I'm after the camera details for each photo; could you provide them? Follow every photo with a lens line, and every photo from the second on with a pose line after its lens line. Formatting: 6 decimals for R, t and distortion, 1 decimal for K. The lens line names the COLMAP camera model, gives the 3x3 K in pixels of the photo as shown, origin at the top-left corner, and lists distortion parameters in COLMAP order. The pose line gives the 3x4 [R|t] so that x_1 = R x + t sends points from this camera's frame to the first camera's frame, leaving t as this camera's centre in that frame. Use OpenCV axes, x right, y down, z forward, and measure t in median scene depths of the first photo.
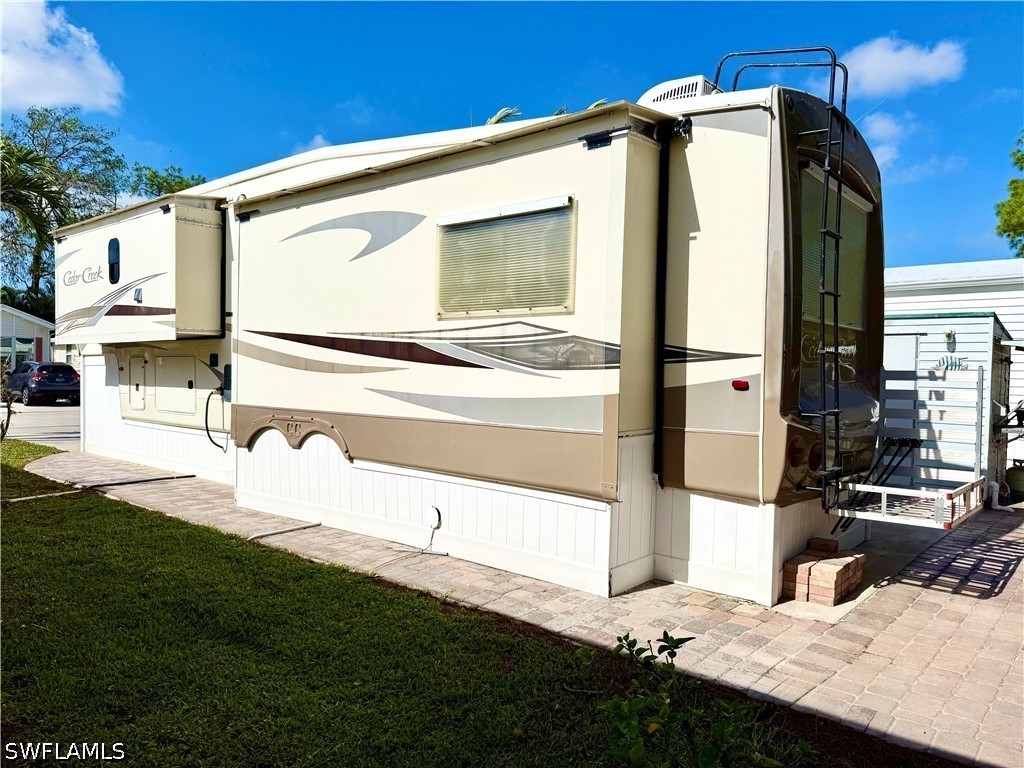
lens RADIAL K [[723.4, 0, 510.9], [0, 723.4, 386.9], [0, 0, 1]] dist [0.041026, -0.016240]
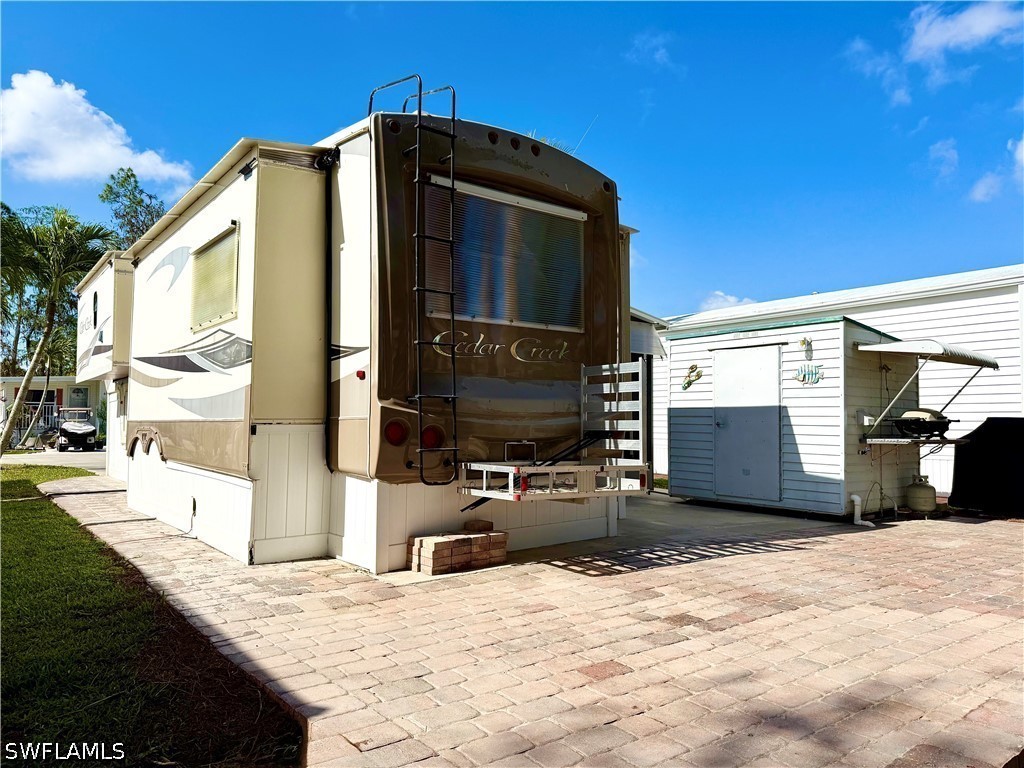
lens RADIAL K [[723.4, 0, 515.4], [0, 723.4, 383.5], [0, 0, 1]] dist [0.041026, -0.016240]
pose [[0.975924, -0.026029, -0.216552, 0.747526], [0.009225, 0.996891, -0.078249, 0.095384], [0.217916, 0.074367, 0.973130, -0.033076]]
